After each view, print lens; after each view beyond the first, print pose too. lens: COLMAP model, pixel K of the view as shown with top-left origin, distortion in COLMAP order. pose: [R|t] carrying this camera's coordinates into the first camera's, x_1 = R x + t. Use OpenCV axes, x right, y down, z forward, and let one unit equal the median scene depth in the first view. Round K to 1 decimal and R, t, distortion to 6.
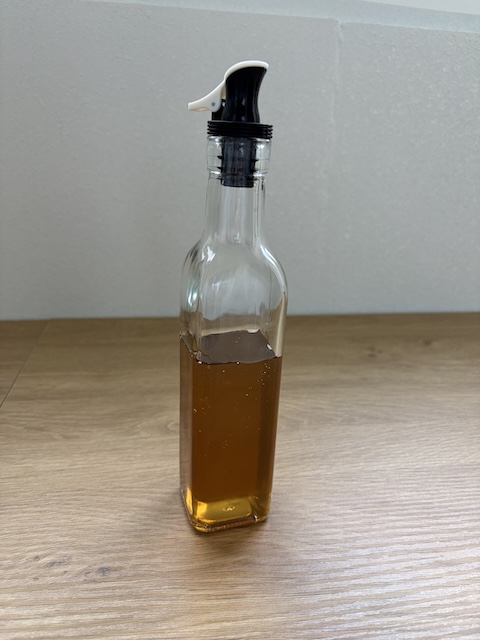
lens RADIAL K [[491.4, 0, 230.1], [0, 491.4, 327.8], [0, 0, 1]] dist [-0.019233, -0.007226]
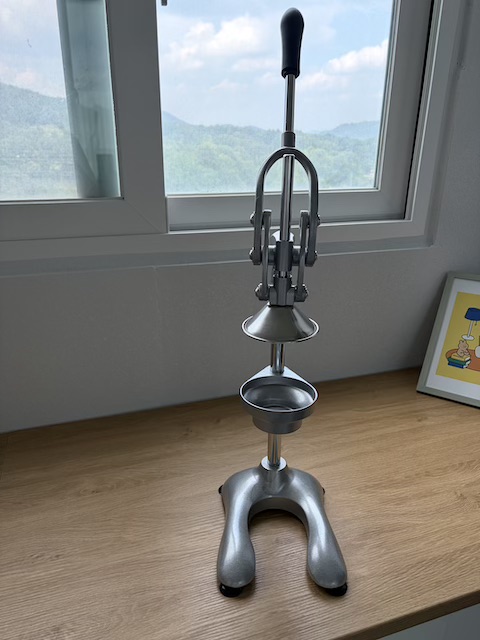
lens RADIAL K [[491.4, 0, 249.1], [0, 491.4, 321.0], [0, 0, 1]] dist [-0.019233, -0.007226]
pose [[0.979766, -0.090262, 0.178637, 0.308543], [0.090569, 0.995869, 0.006452, -0.534706], [-0.178481, 0.009857, 0.983894, -1.370694]]
